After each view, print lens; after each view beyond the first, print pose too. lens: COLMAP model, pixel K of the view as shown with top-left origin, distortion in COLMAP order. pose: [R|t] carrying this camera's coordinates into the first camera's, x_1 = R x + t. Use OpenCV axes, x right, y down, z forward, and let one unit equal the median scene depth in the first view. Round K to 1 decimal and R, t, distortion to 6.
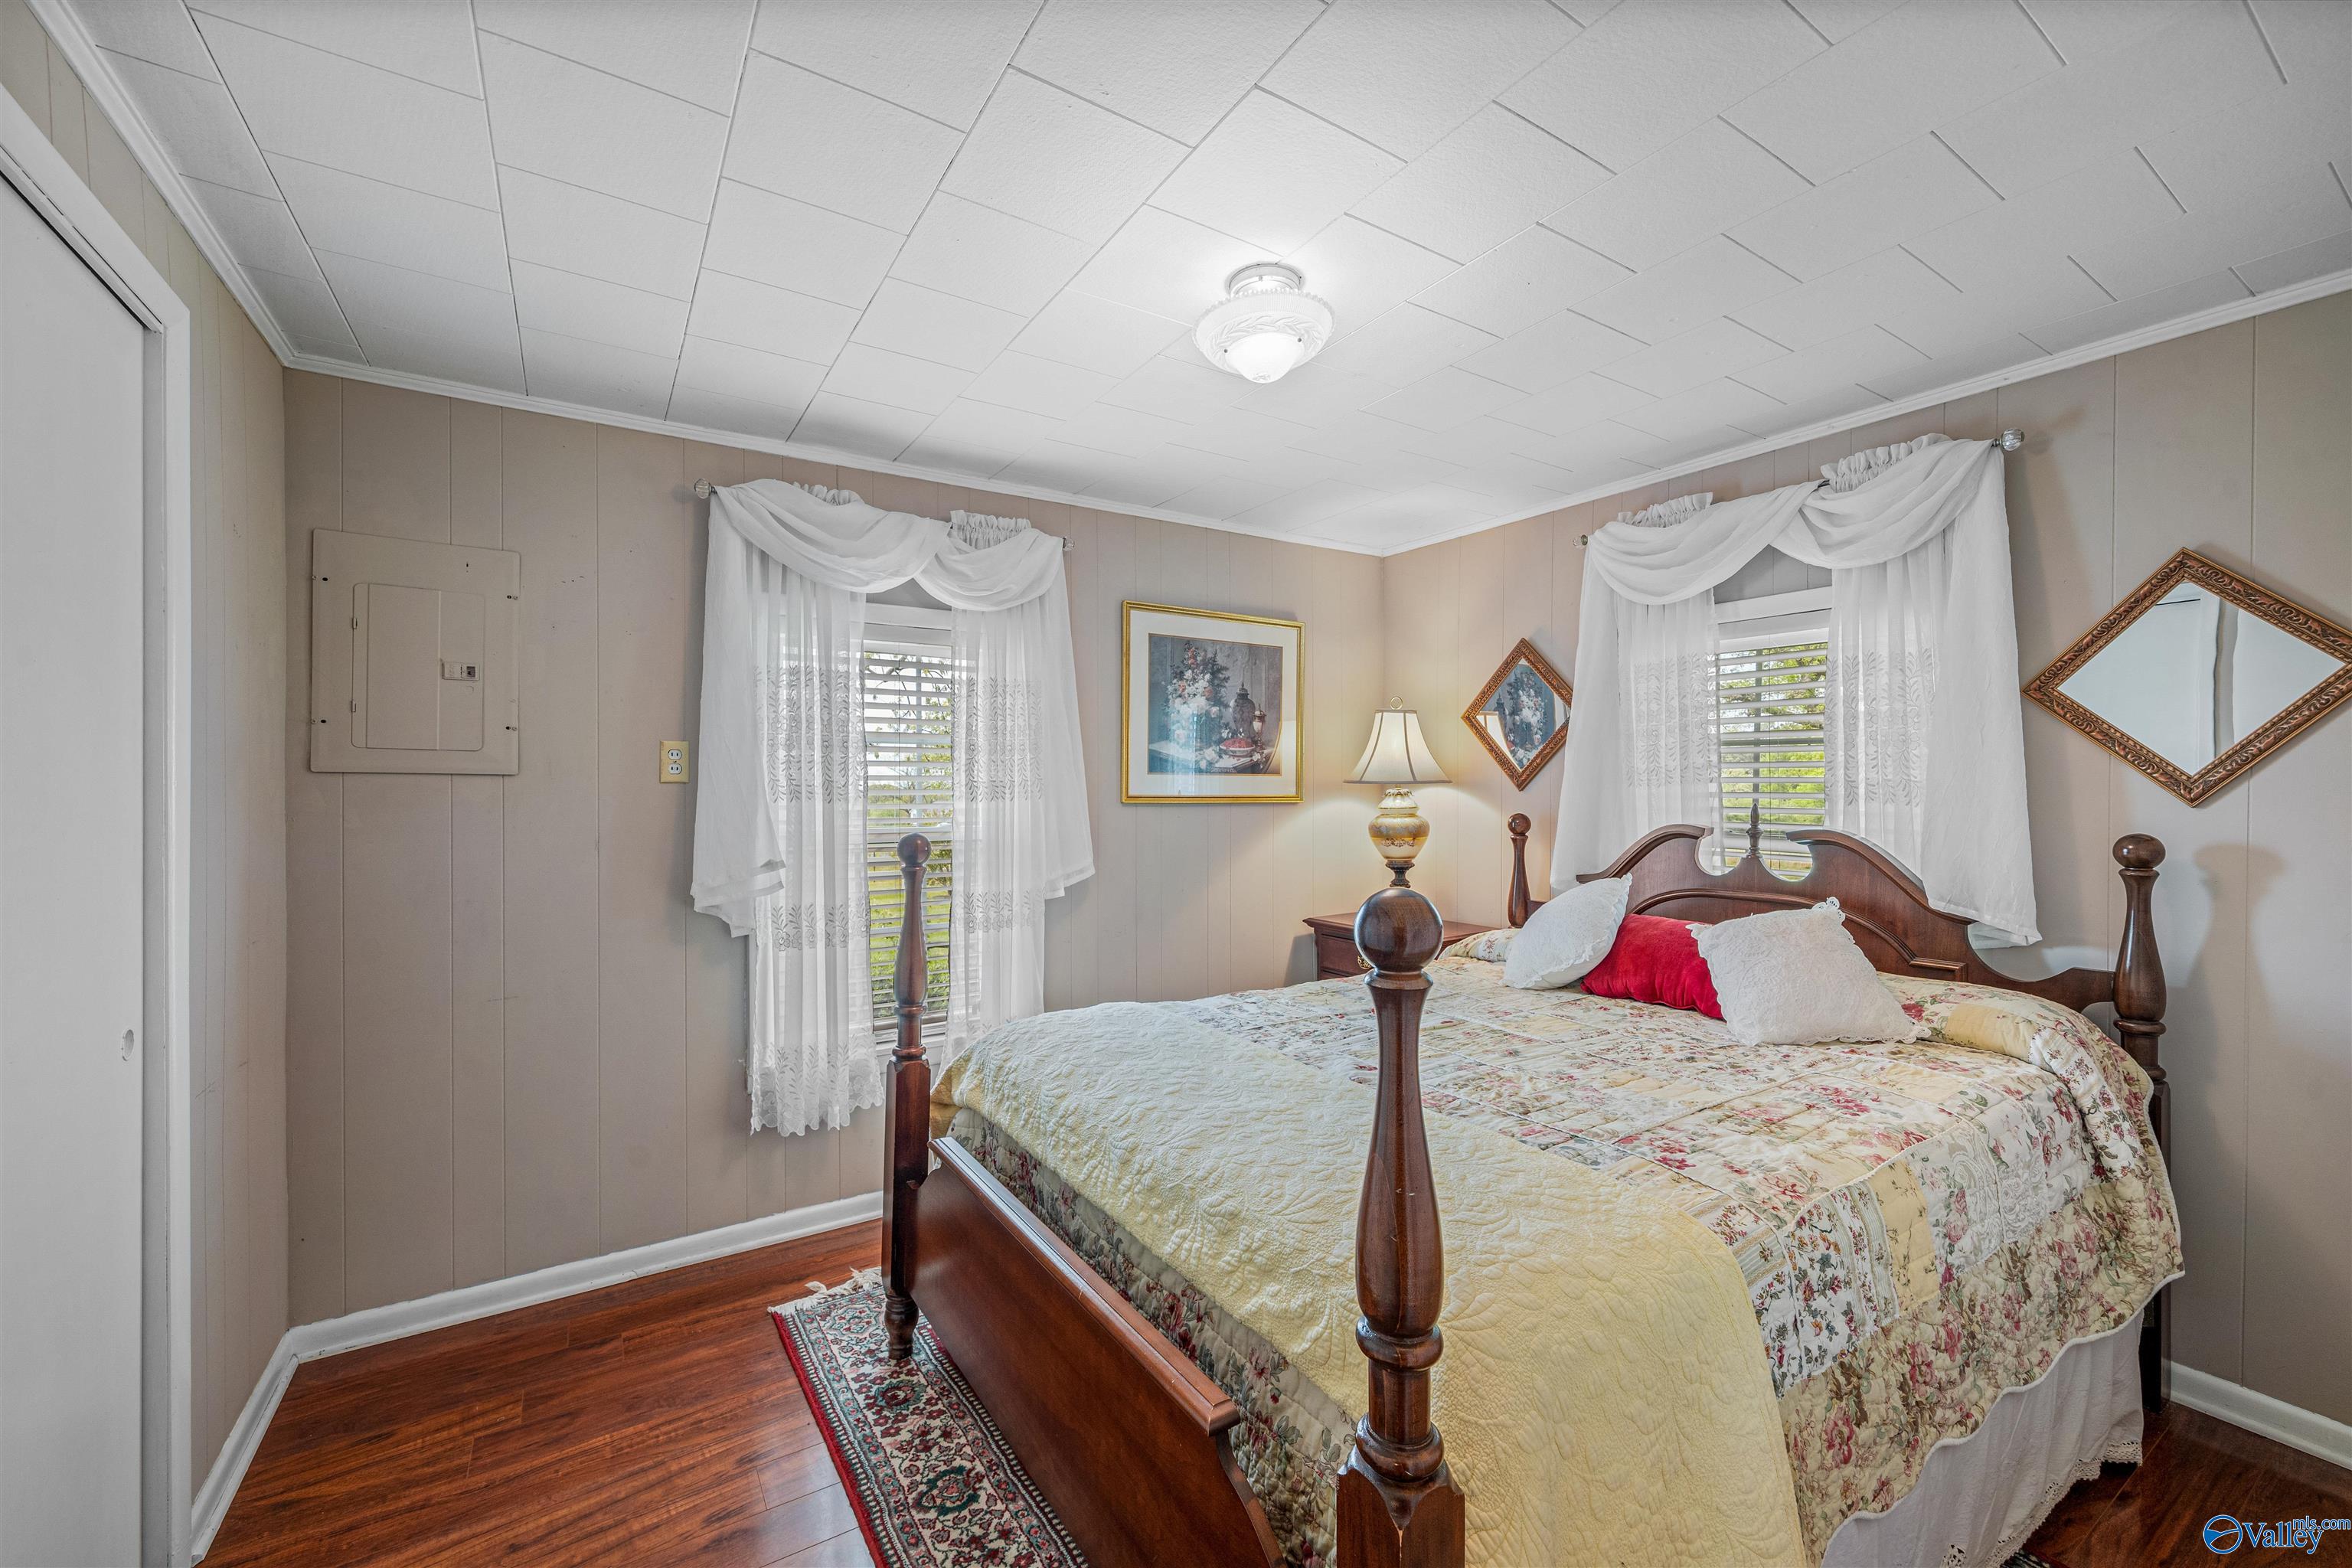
lens RADIAL K [[941.0, 0, 1182.8], [0, 941.0, 782.6], [0, 0, 1]] dist [-0.001256, -0.000070]
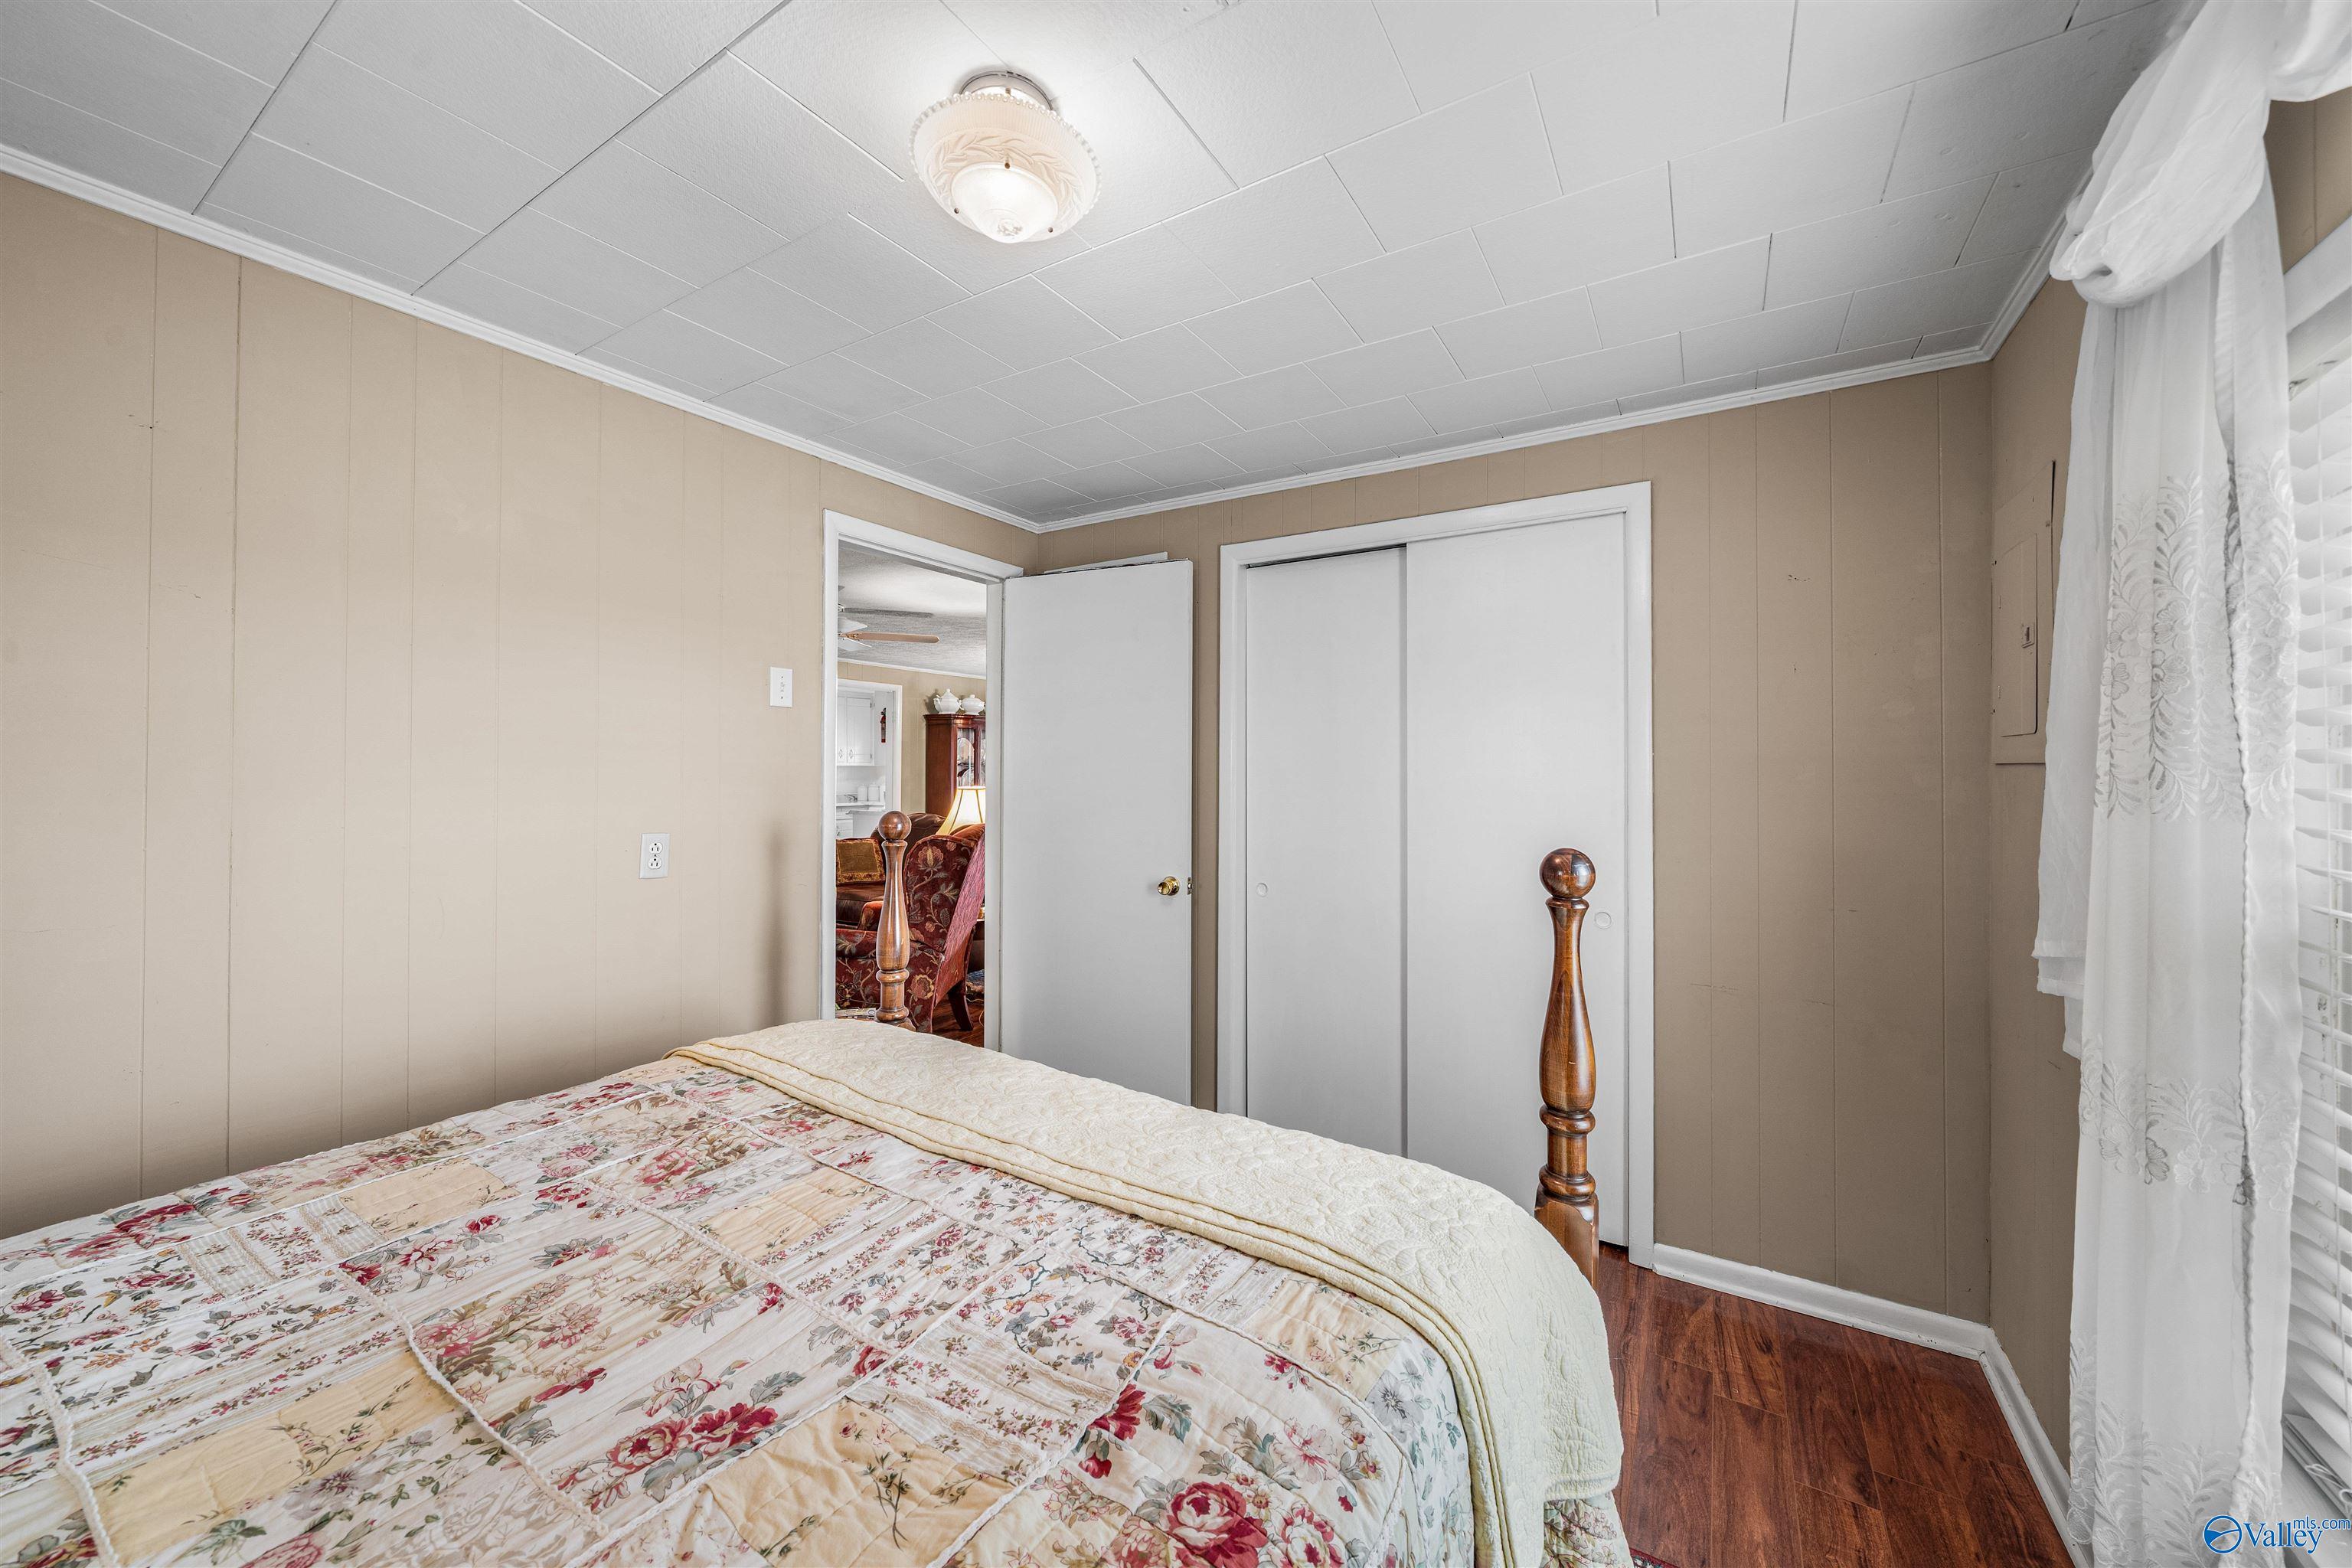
lens RADIAL K [[832.3, 0, 1180.0], [0, 832.3, 771.5], [0, 0, 1]] dist [0.000231, 0.000002]
pose [[-0.905069, -0.006326, -0.425217, 0.254964], [-0.006184, 0.999979, -0.001715, -0.000462], [0.425219, 0.001078, -0.905090, 1.783404]]
